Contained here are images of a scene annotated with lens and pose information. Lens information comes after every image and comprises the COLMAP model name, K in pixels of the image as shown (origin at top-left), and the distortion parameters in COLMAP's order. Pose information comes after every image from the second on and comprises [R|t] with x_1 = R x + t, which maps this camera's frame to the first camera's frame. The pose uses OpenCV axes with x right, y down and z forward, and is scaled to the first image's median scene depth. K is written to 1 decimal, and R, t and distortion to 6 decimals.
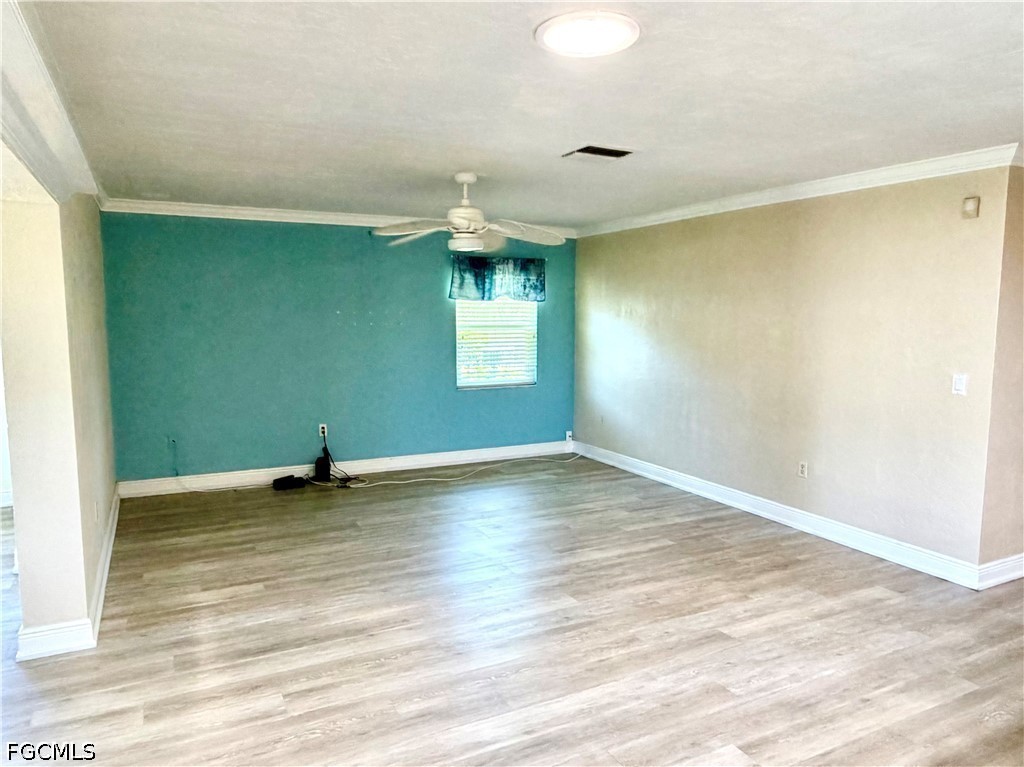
lens RADIAL K [[715.2, 0, 512.0], [0, 715.2, 383.5], [0, 0, 1]] dist [0.007096, -0.001047]
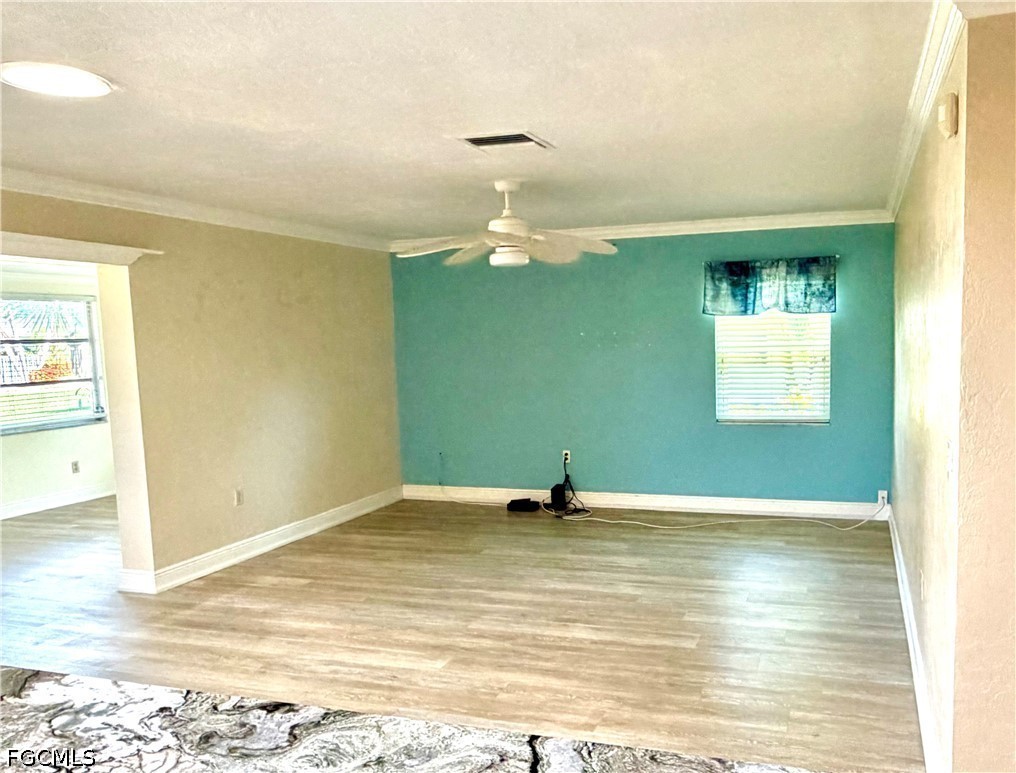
lens RADIAL K [[817.3, 0, 609.6], [0, 817.3, 415.2], [0, 0, 1]] dist [0.003563, 0.006532]
pose [[0.707260, 0.050567, -0.705143, 0.541752], [-0.044786, 0.998640, 0.026694, -0.022196], [0.705534, 0.012700, 0.708562, 0.256250]]
